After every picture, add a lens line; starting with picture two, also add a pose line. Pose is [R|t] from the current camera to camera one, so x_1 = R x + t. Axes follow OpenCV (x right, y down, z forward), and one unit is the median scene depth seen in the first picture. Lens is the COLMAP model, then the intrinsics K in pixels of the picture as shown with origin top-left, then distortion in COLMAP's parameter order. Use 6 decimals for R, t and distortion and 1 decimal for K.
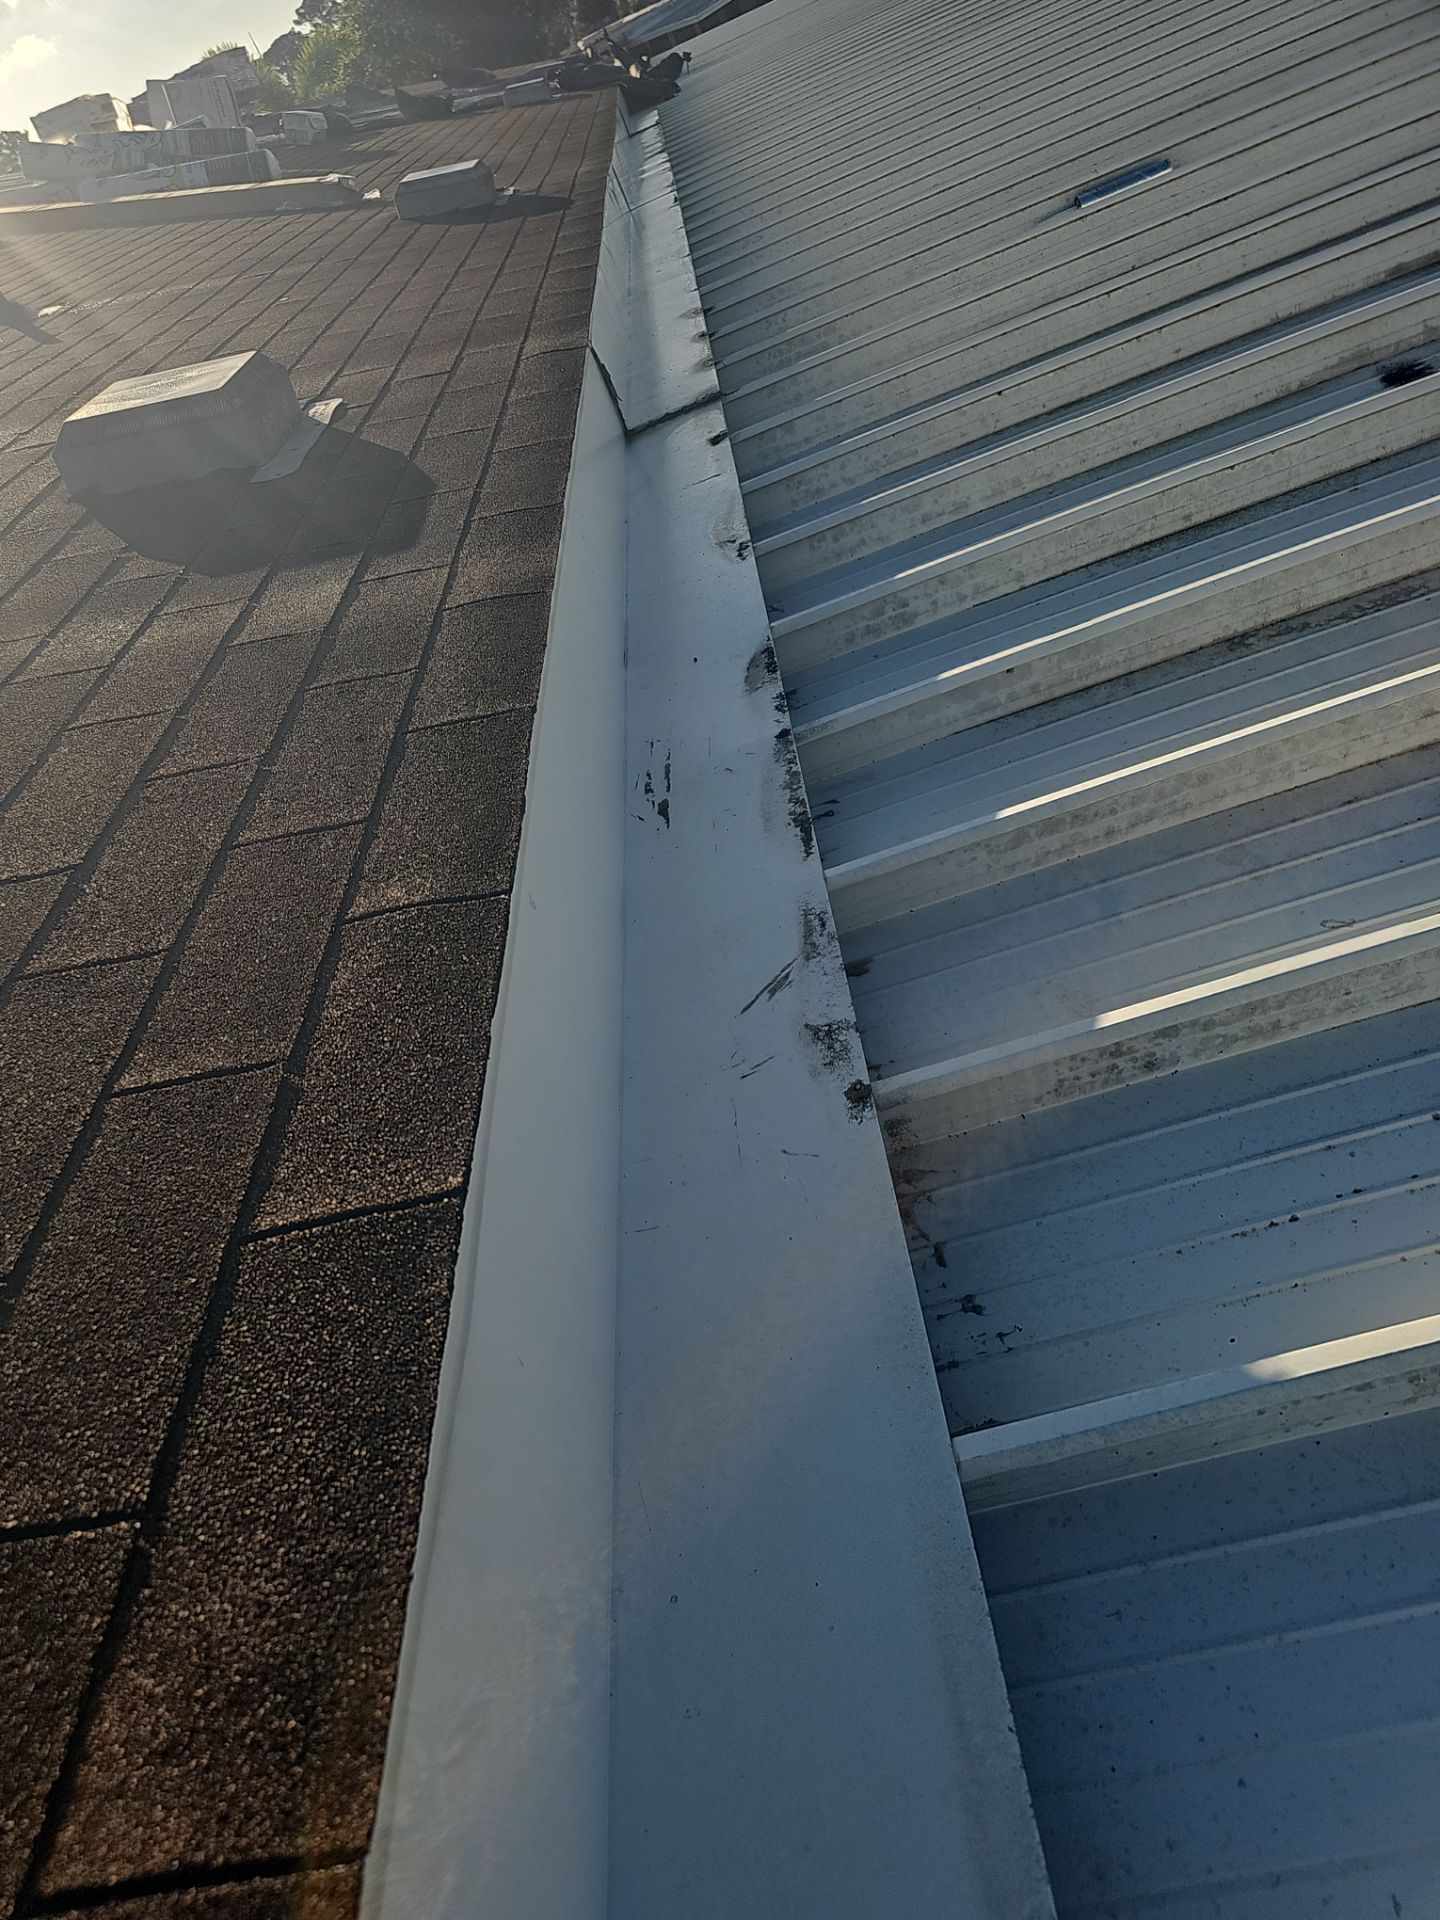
lens RADIAL K [[1311.4, 0, 746.9], [0, 1311.4, 992.5], [0, 0, 1]] dist [0.046309, -0.031455]
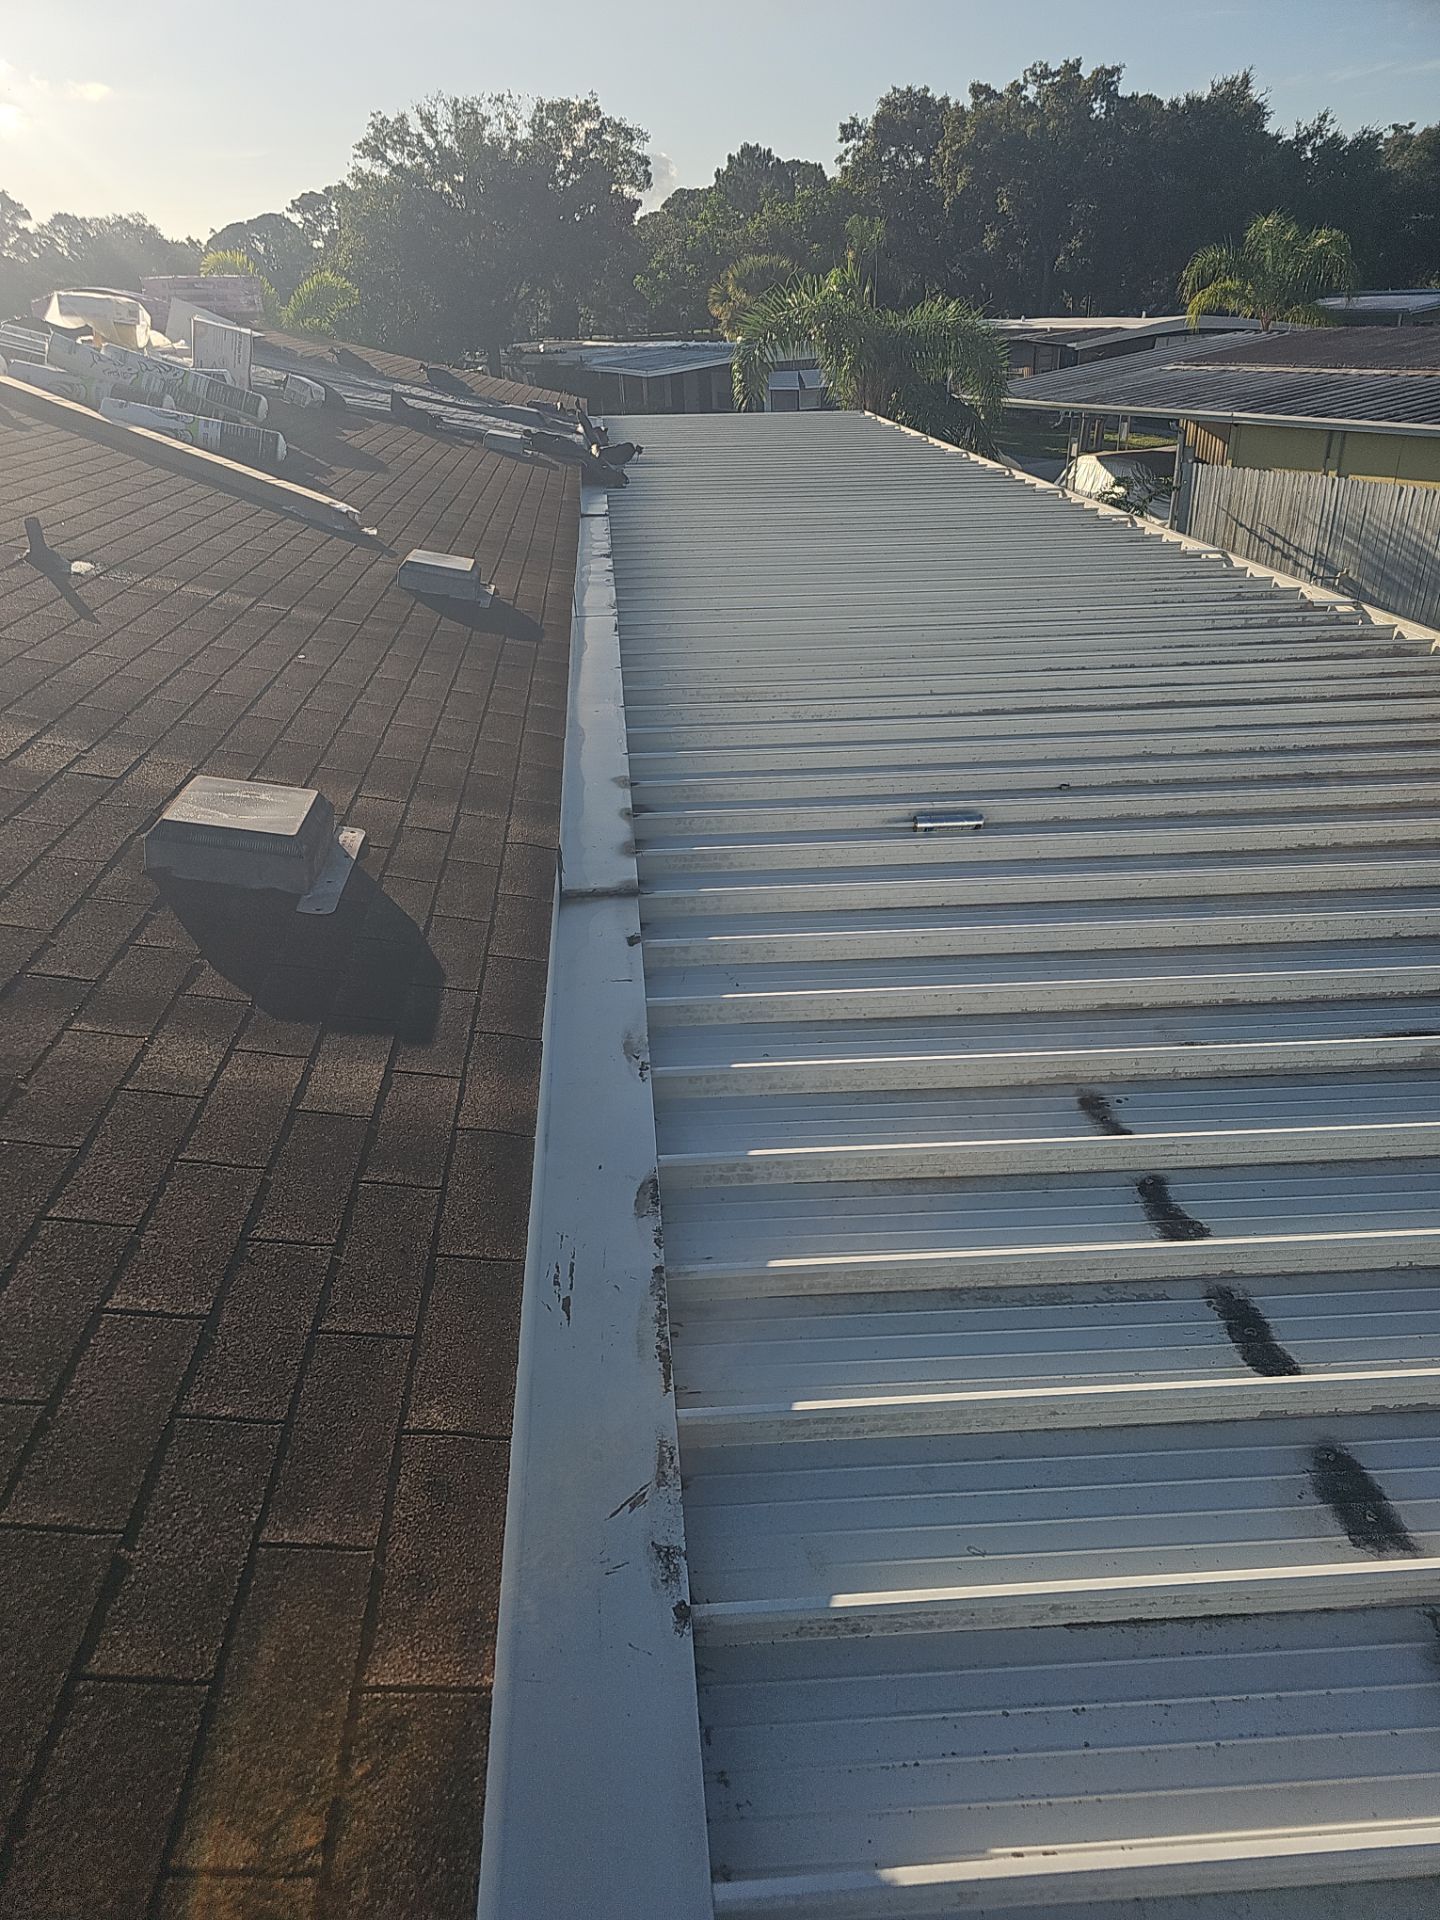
lens RADIAL K [[1251.3, 0, 717.1], [0, 1251.3, 1019.9], [0, 0, 1]] dist [0.049724, -0.034143]
pose [[0.942595, 0.288994, 0.167322, -0.271509], [-0.256320, 0.947294, -0.192181, -0.255308], [-0.214042, 0.138261, 0.966990, -0.472583]]
